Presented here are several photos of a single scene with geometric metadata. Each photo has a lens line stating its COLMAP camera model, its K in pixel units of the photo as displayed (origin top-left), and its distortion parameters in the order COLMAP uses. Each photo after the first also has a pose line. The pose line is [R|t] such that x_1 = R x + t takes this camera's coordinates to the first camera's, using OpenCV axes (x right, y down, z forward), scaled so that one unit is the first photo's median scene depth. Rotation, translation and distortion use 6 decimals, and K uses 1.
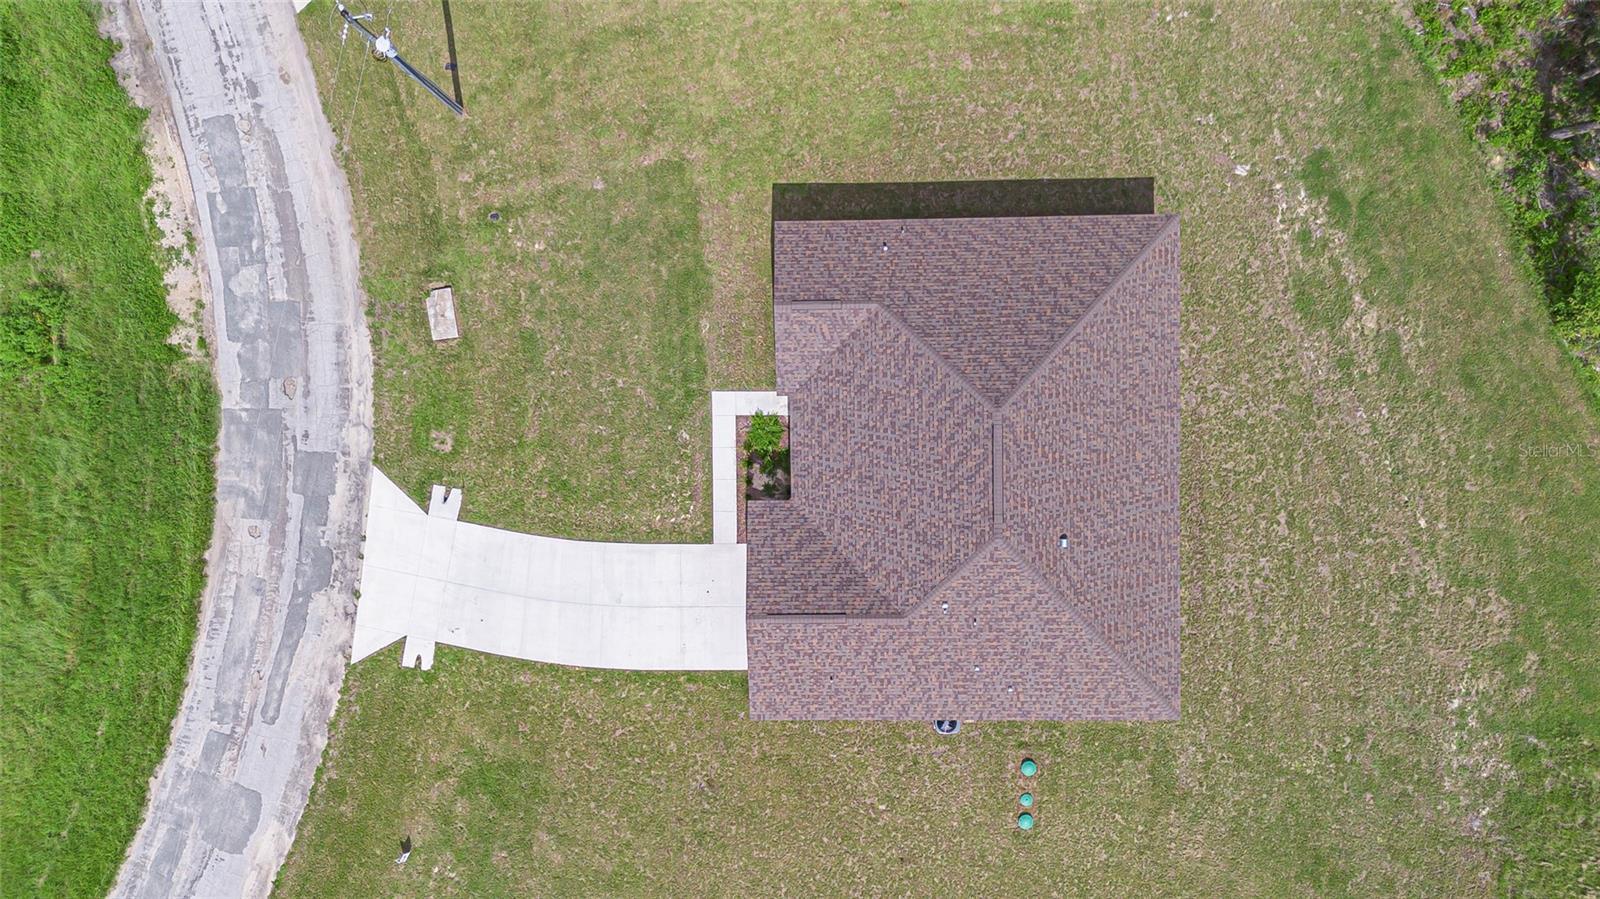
lens RADIAL K [[1139.3, 0, 800.0], [0, 1139.3, 449.5], [0, 0, 1]] dist [0.072172, -0.072497]
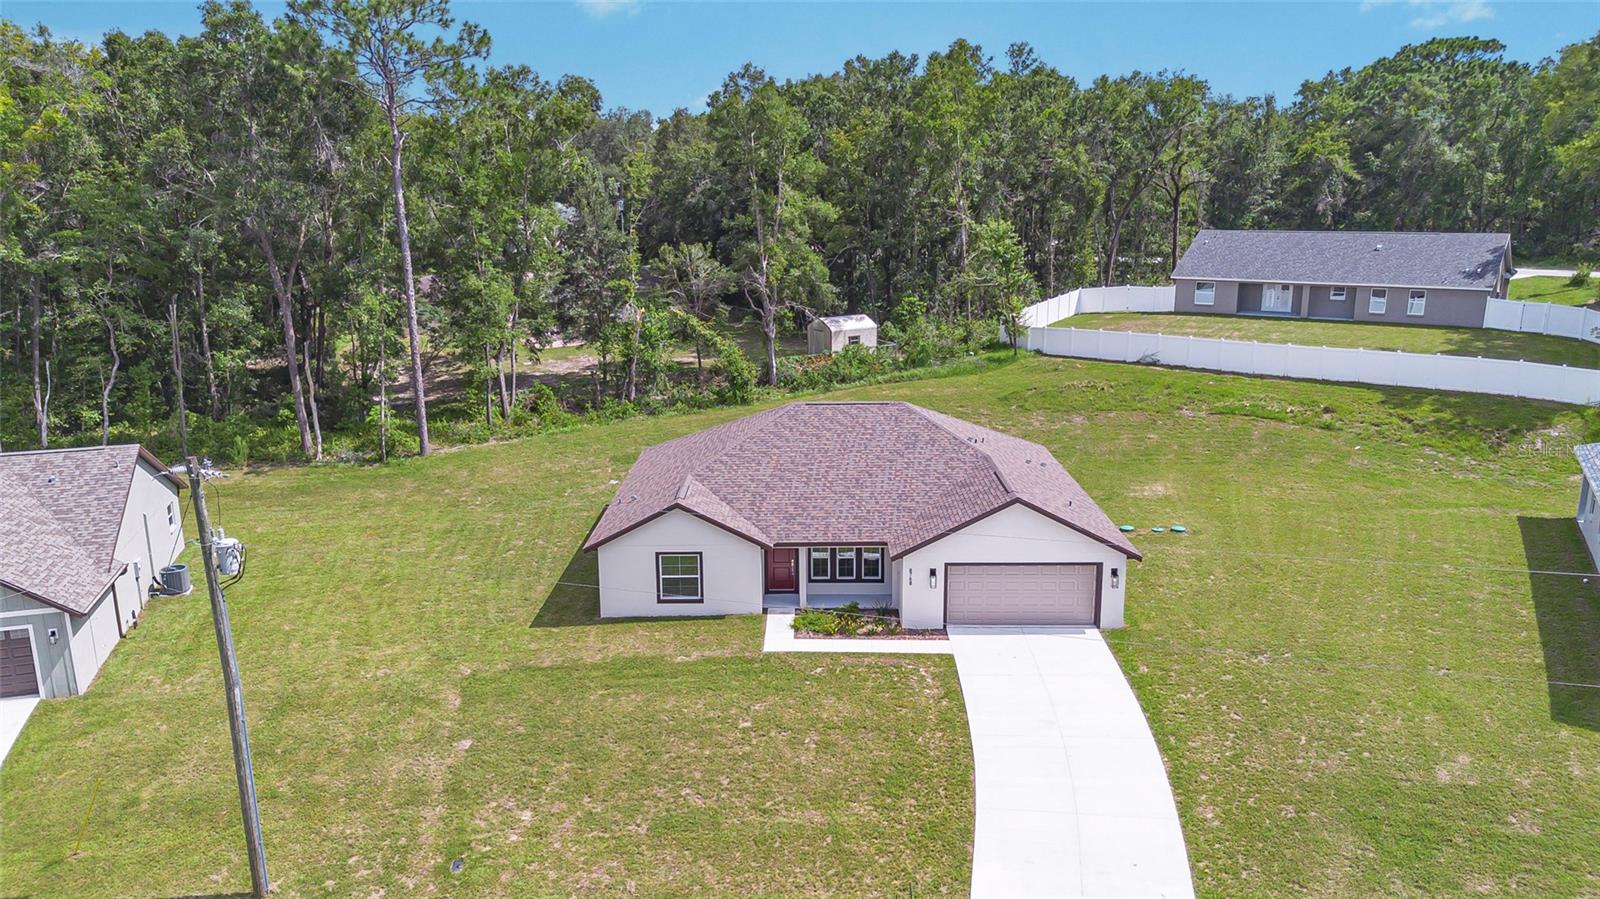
lens RADIAL K [[1139.3, 0, 800.0], [0, 1139.3, 449.5], [0, 0, 1]] dist [0.072172, -0.072497]
pose [[0.013808, -0.226304, 0.973959, -0.802674], [0.999193, -0.033633, -0.021980, -0.002153], [0.037731, 0.973476, 0.225657, 0.653766]]
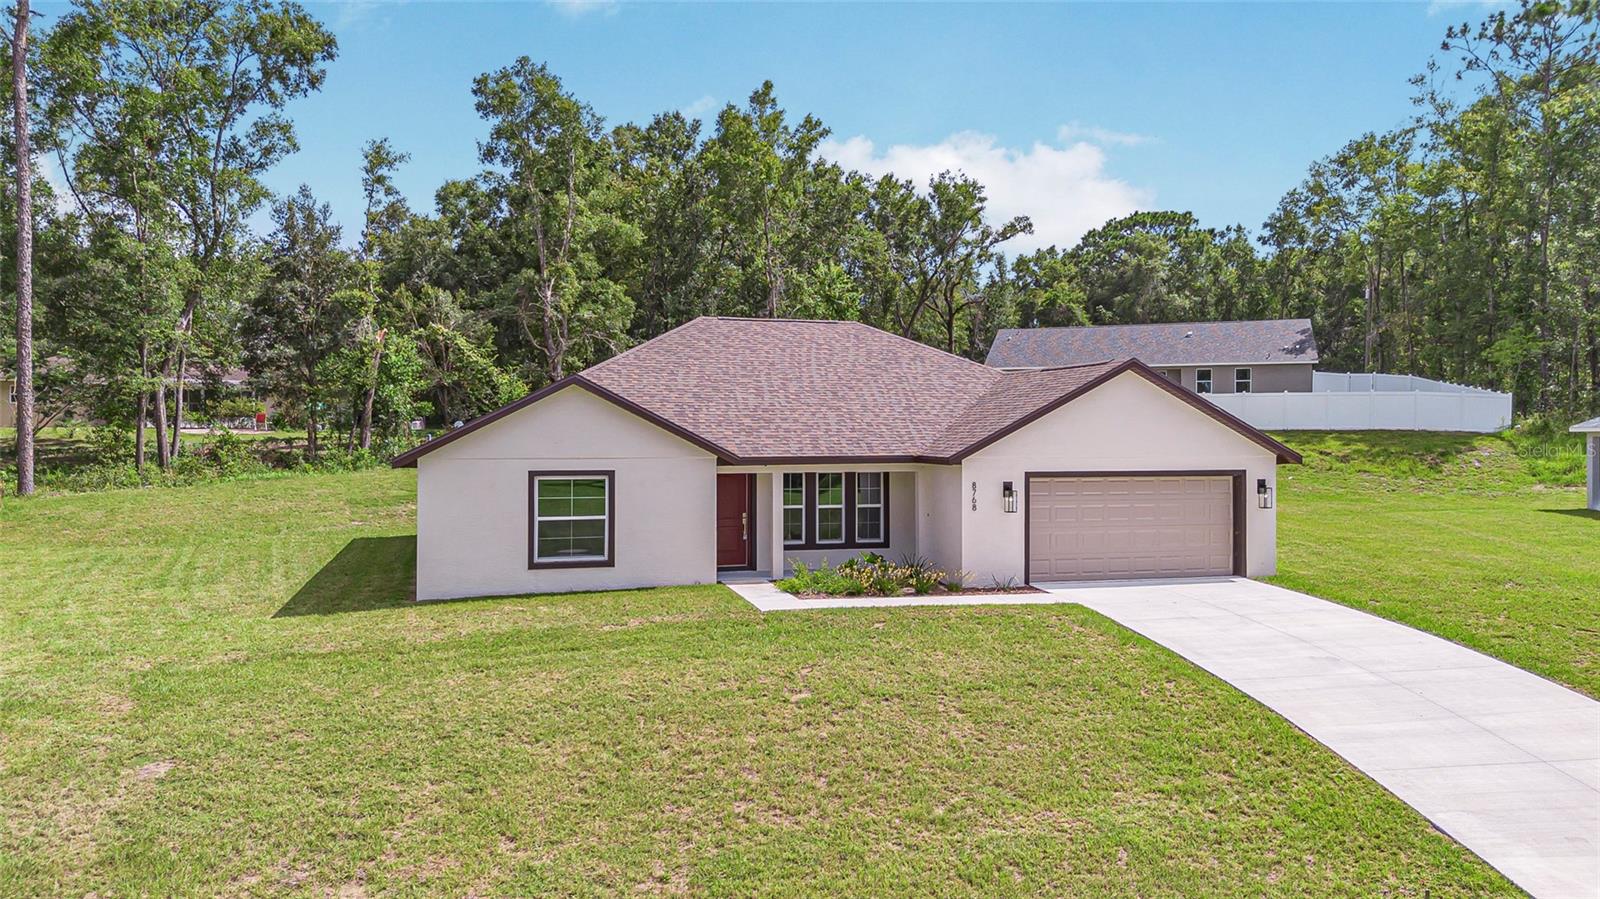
lens RADIAL K [[1139.3, 0, 800.0], [0, 1139.3, 449.5], [0, 0, 1]] dist [0.072172, -0.072497]
pose [[-0.272213, -0.006407, 0.962216, -0.482690], [0.961822, -0.031192, 0.271894, -0.148615], [0.028272, 0.999493, 0.014653, 0.898514]]
